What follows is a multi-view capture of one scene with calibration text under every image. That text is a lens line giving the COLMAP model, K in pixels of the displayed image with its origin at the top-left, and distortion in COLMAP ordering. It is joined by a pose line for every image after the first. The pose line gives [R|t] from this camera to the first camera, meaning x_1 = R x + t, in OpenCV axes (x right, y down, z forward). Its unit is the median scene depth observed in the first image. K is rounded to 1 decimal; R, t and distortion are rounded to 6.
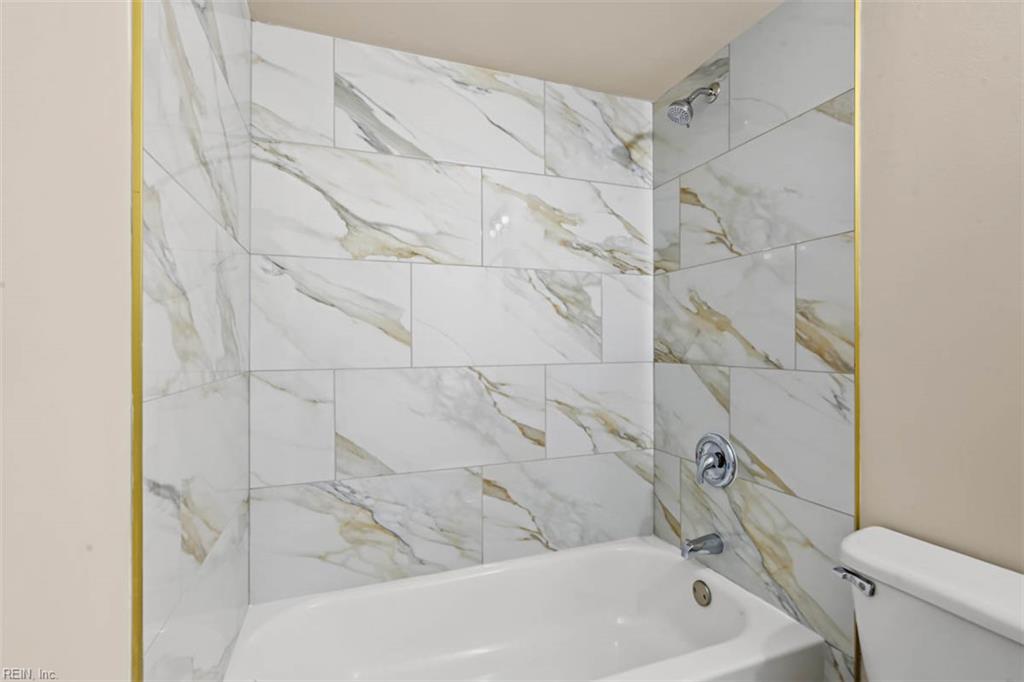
lens RADIAL K [[480.3, 0, 531.8], [0, 480.3, 349.4], [0, 0, 1]] dist [-0.002402, -0.000062]
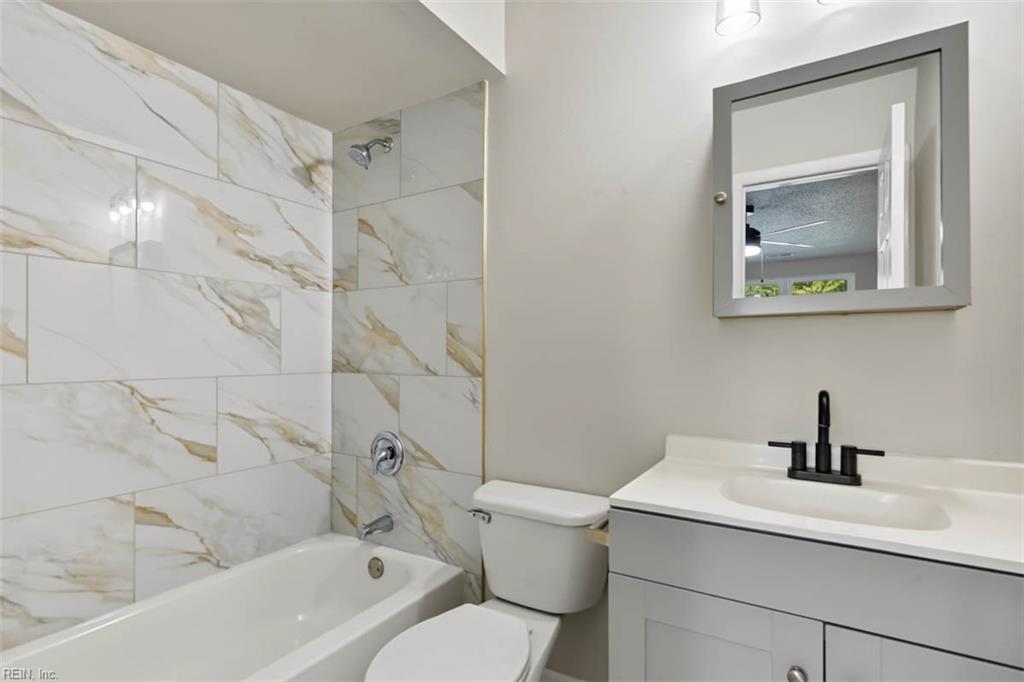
lens RADIAL K [[471.0, 0, 509.4], [0, 471.0, 338.0], [0, 0, 1]] dist [0.000903, 0.000251]
pose [[0.810039, 0.025218, 0.585833, -0.056084], [0.002828, 0.998895, -0.046909, -0.000104], [-0.586369, 0.039655, 0.809073, -0.117956]]
